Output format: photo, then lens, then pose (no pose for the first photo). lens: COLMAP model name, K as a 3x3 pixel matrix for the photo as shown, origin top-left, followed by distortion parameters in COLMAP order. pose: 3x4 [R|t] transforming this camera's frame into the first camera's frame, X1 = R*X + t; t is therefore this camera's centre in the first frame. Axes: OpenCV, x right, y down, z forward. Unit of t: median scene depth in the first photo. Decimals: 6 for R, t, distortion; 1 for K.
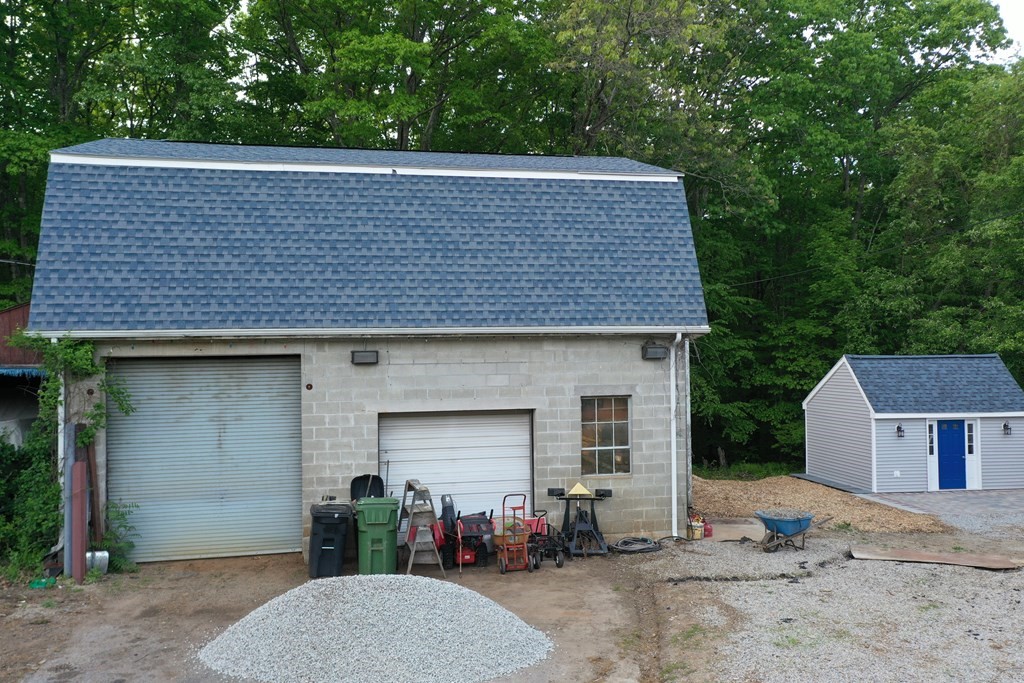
lens RADIAL K [[819.1, 0, 511.6], [0, 819.1, 340.4], [0, 0, 1]] dist [0.014108, 0.010427]
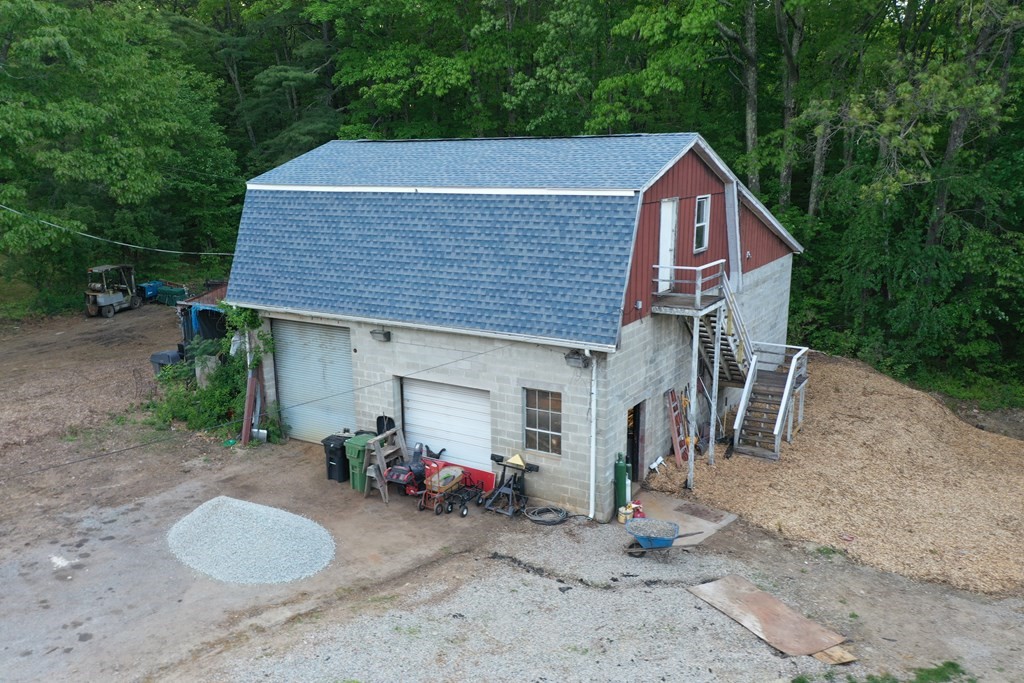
lens RADIAL K [[819.1, 0, 508.9], [0, 819.1, 340.1], [0, 0, 1]] dist [0.014108, 0.010427]
pose [[0.737352, 0.152963, -0.657962, 0.854810], [0.013753, 0.970423, 0.241017, -0.290018], [0.675368, -0.186764, 0.713440, 0.141785]]
